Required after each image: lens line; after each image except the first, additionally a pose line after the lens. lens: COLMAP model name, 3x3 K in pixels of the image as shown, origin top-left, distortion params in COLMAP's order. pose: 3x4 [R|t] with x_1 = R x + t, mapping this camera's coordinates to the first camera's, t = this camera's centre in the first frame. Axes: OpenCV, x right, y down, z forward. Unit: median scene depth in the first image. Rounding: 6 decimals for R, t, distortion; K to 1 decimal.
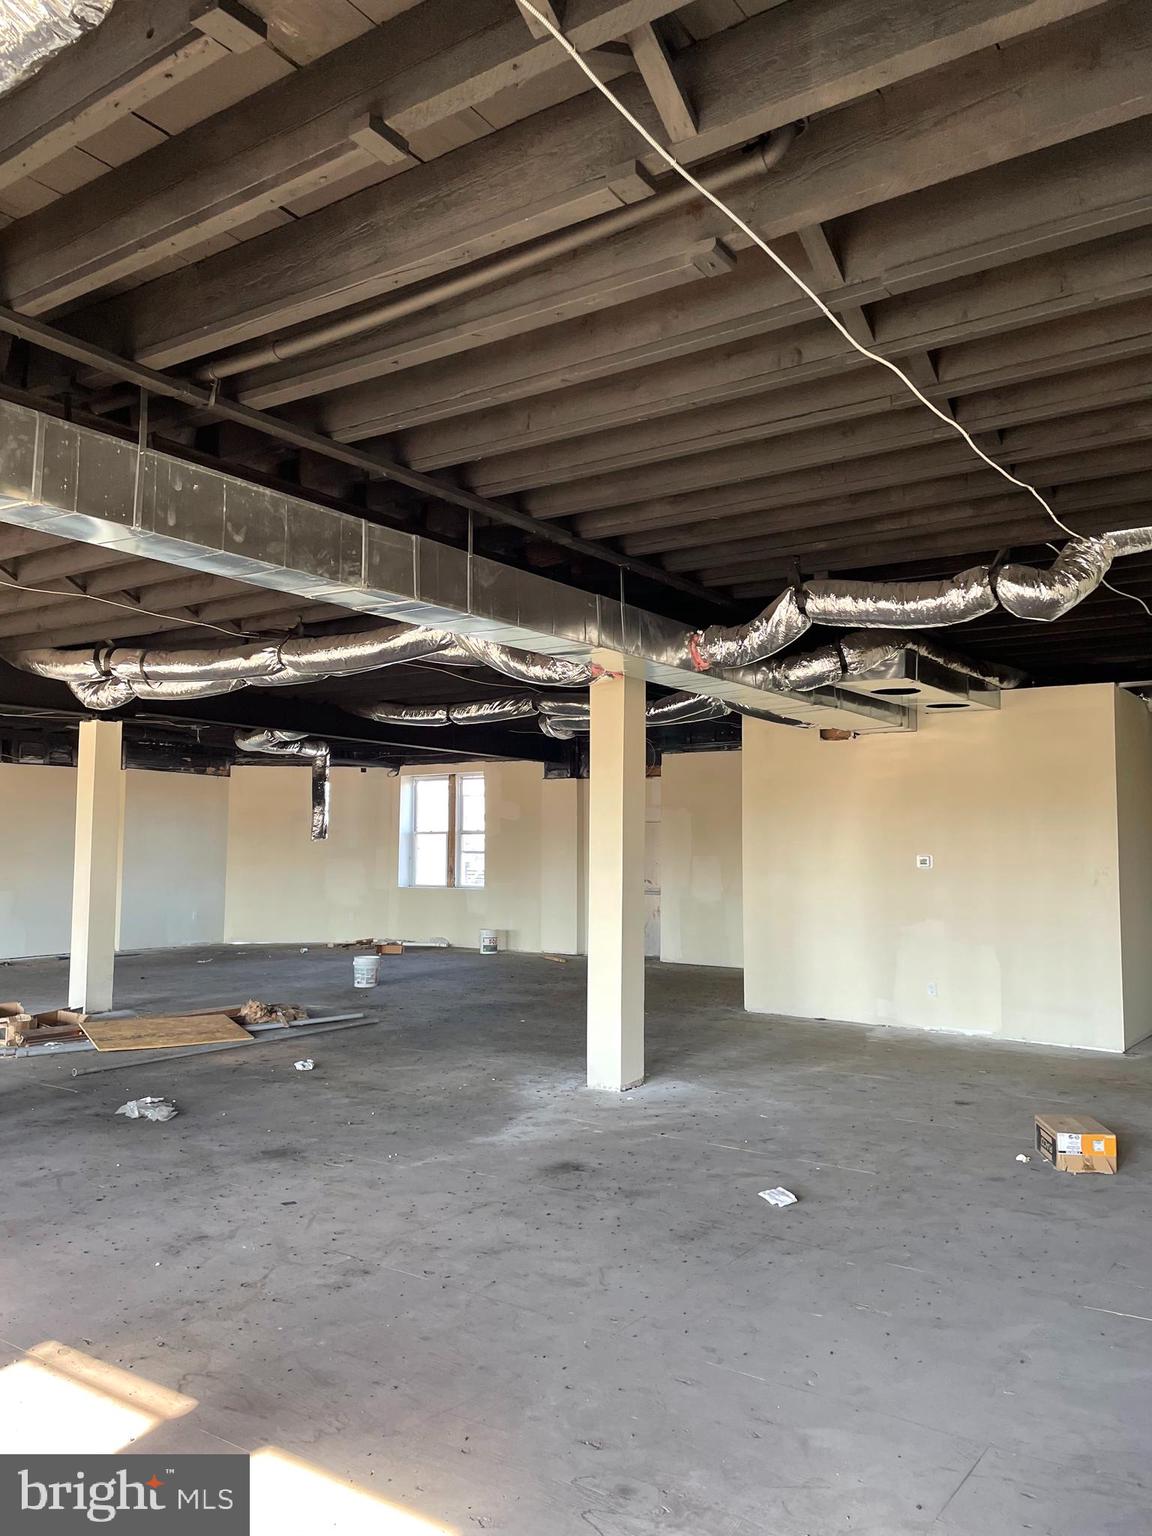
lens RADIAL K [[1159.1, 0, 575.1], [0, 1159.1, 771.6], [0, 0, 1]] dist [0.095185, -0.116389]
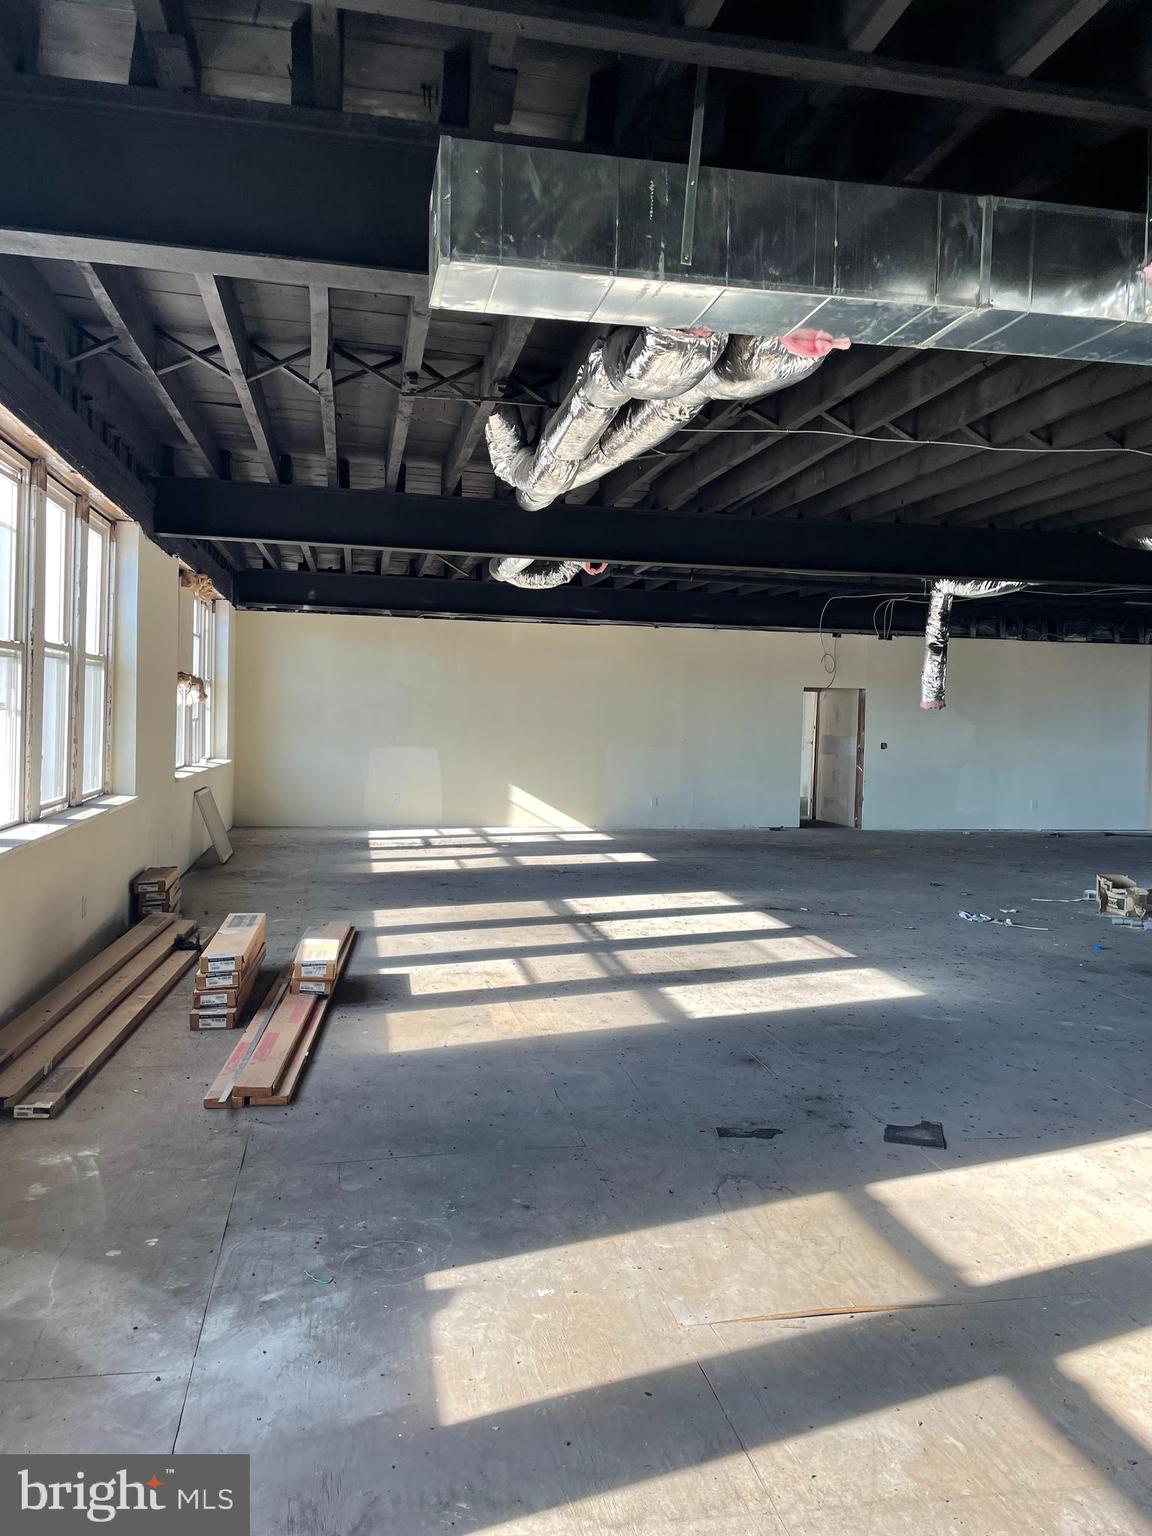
lens RADIAL K [[1159.1, 0, 576.9], [0, 1159.1, 757.5], [0, 0, 1]] dist [0.095185, -0.116389]
pose [[0.716832, 0.035830, -0.696324, -0.113043], [0.028848, 0.996300, 0.080962, -0.003262], [0.696649, -0.078124, 0.713146, -0.059337]]
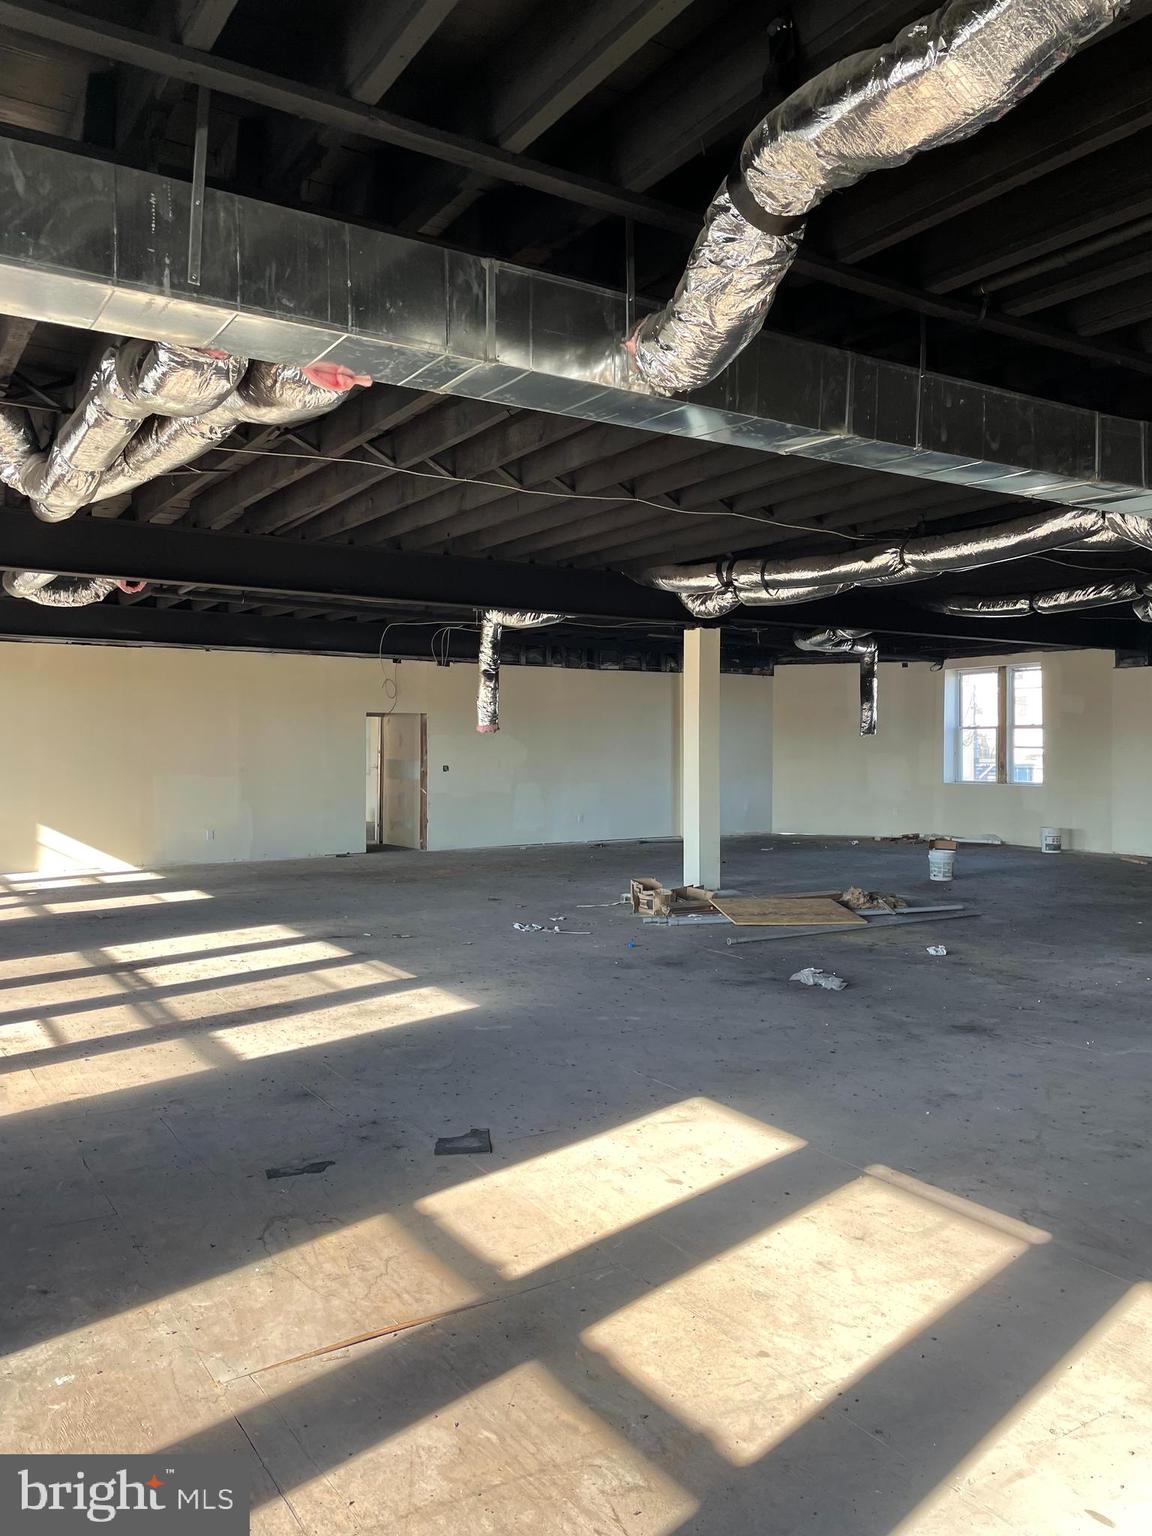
lens RADIAL K [[1159.1, 0, 594.0], [0, 1159.1, 756.1], [0, 0, 1]] dist [0.095185, -0.116389]
pose [[0.924715, -0.001572, -0.380657, -0.104955], [0.030528, 0.997077, 0.070044, -0.003908], [0.379434, -0.076391, 0.922060, -0.057980]]
